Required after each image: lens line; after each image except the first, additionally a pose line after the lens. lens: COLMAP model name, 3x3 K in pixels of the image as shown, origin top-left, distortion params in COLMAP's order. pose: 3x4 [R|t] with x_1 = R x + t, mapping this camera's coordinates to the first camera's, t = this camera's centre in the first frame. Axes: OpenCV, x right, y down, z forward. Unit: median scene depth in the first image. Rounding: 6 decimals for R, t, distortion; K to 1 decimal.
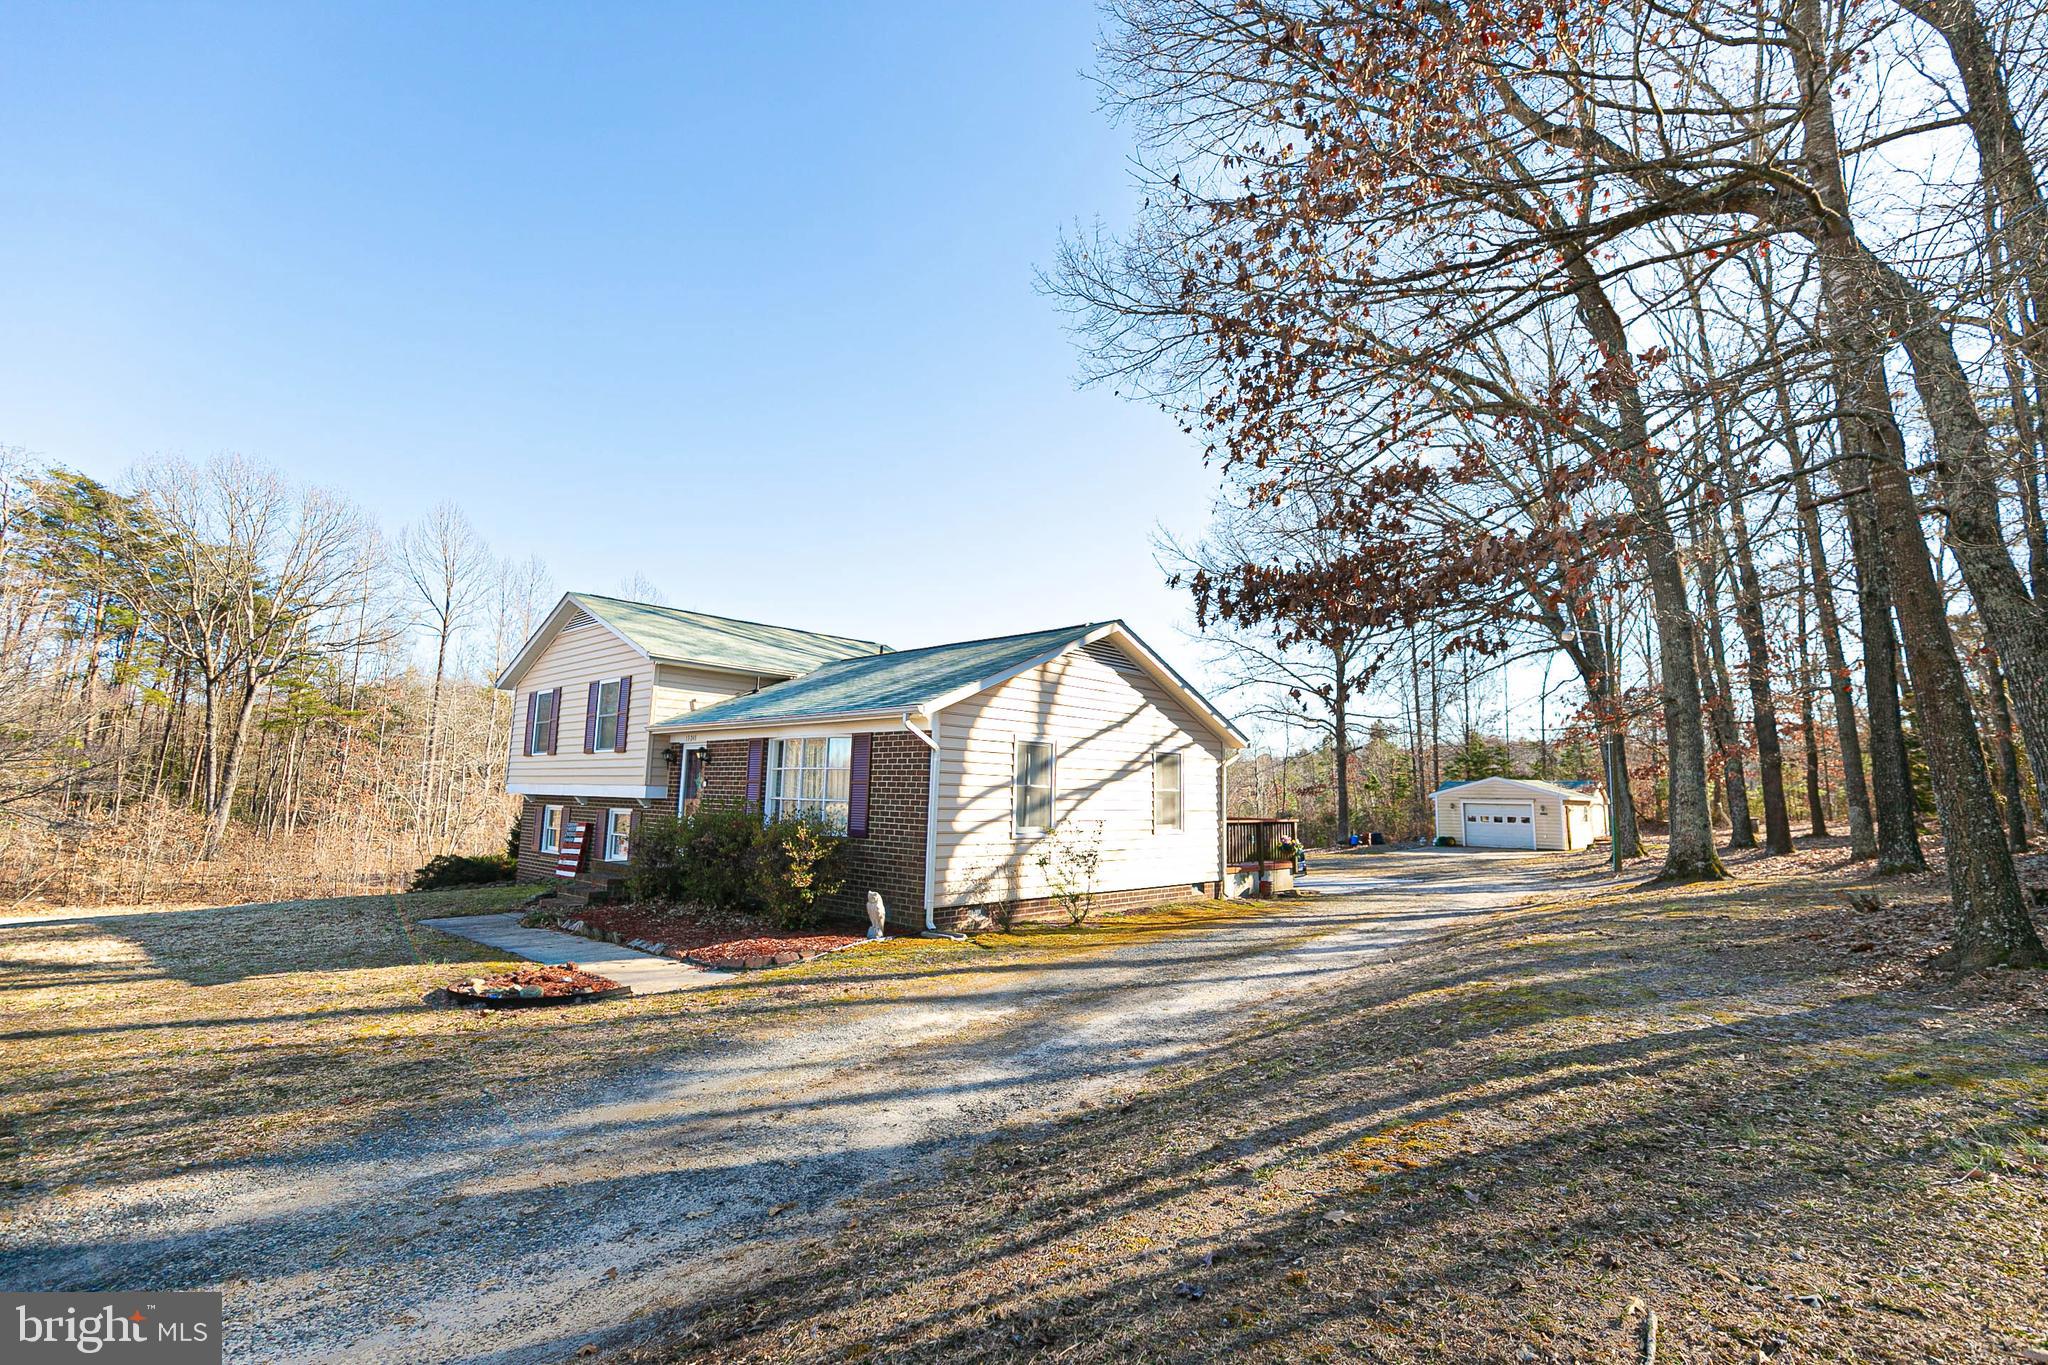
lens RADIAL K [[923.2, 0, 1026.6], [0, 923.2, 650.6], [0, 0, 1]] dist [0.003018, -0.002085]
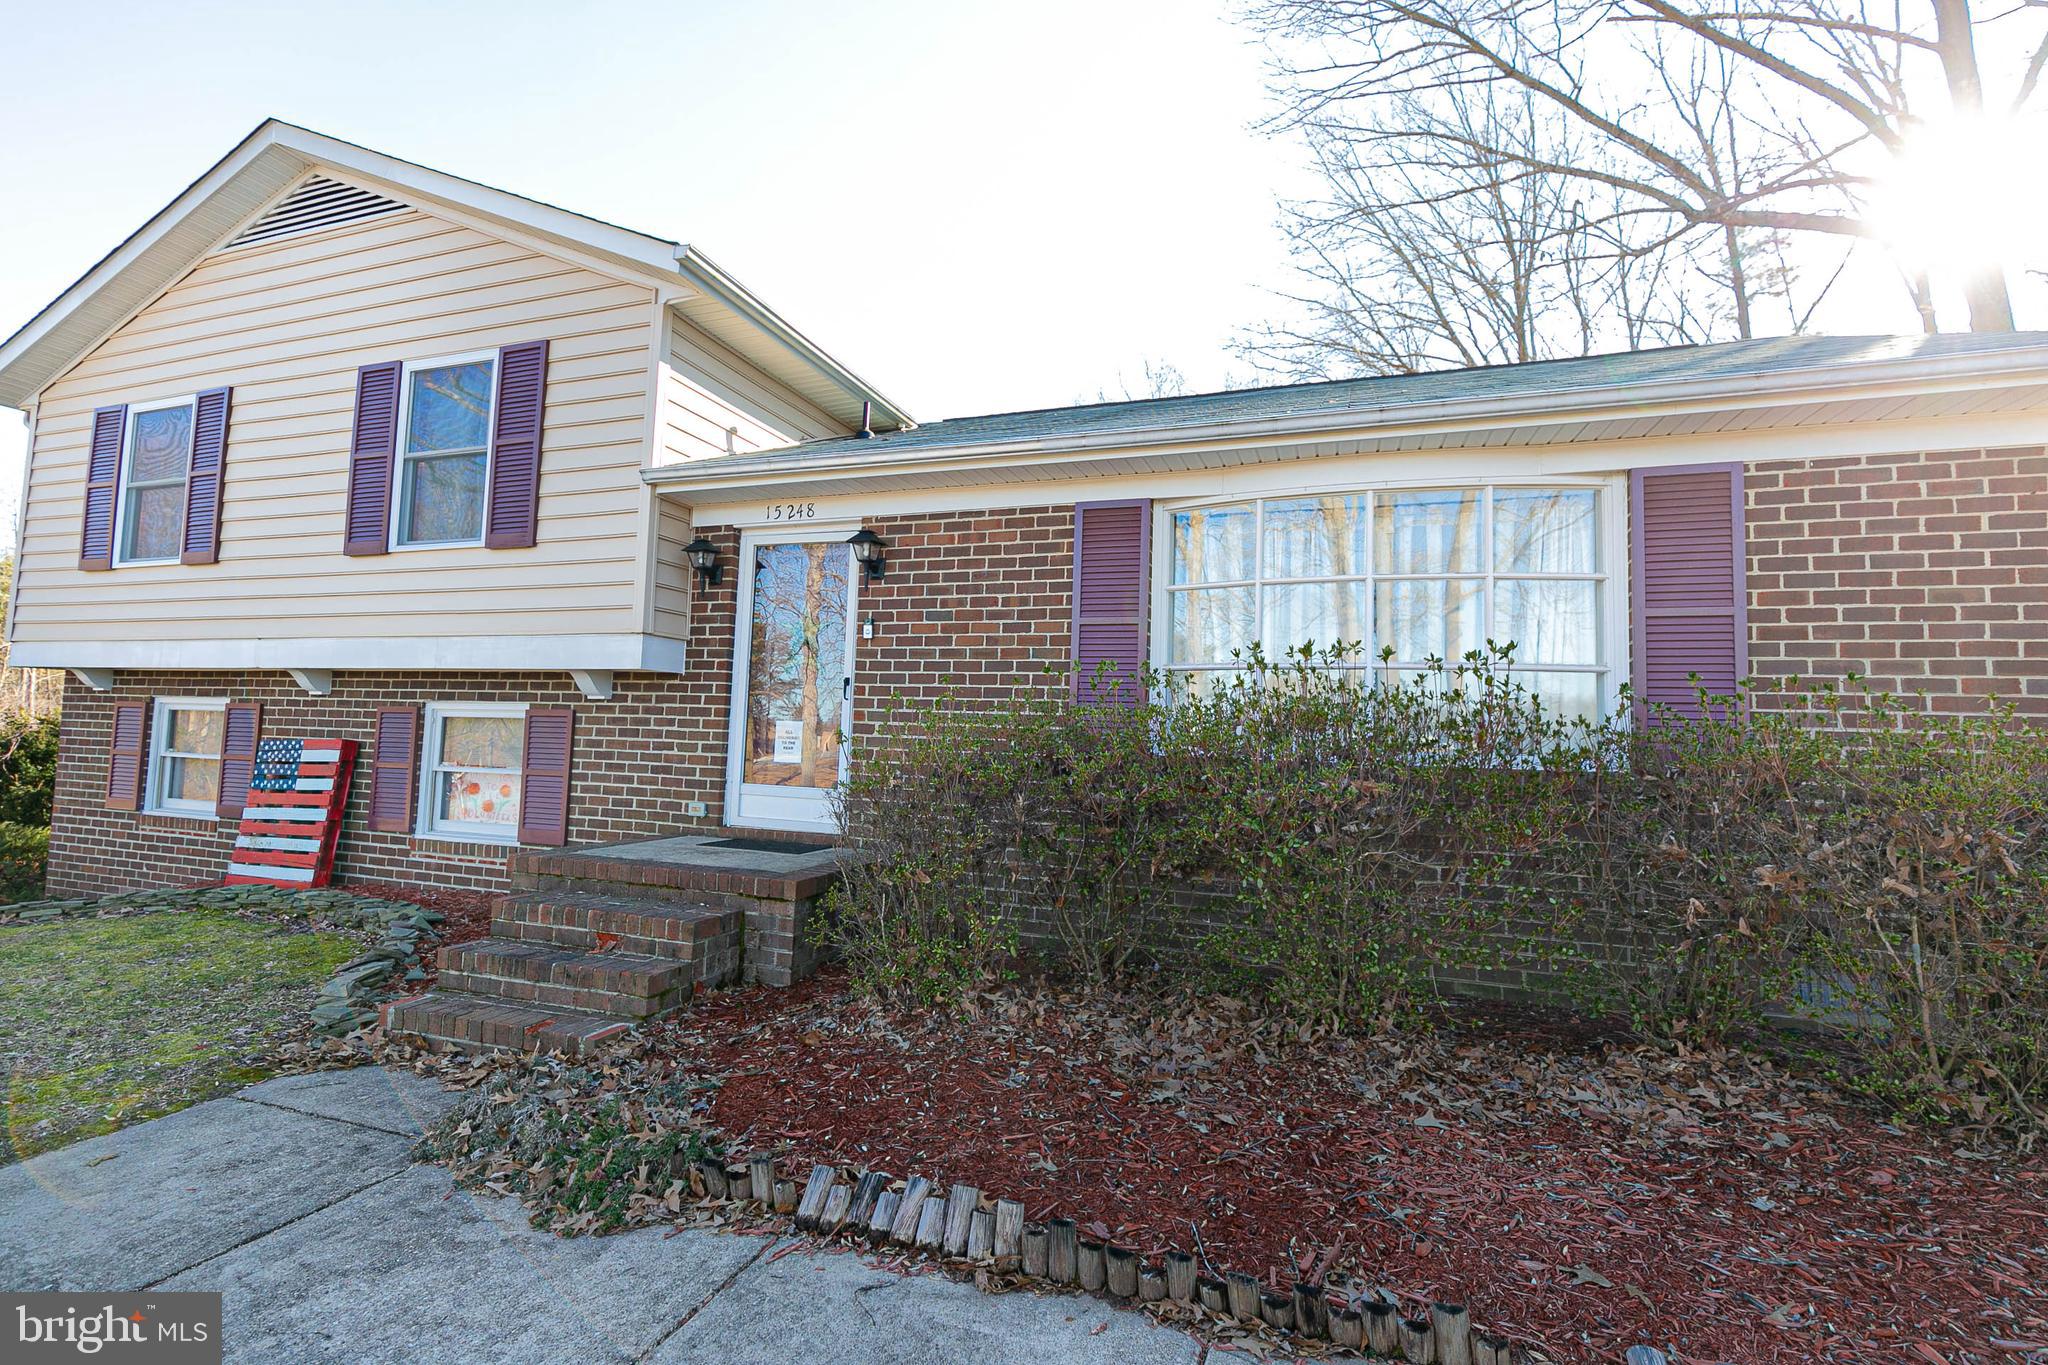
lens RADIAL K [[923.2, 0, 1011.5], [0, 923.2, 674.0], [0, 0, 1]] dist [0.003018, -0.002085]
pose [[0.919735, 0.033546, 0.391104, -0.406781], [-0.072547, 0.993705, 0.085371, 0.116096], [-0.385778, -0.106892, 0.916379, 0.595185]]
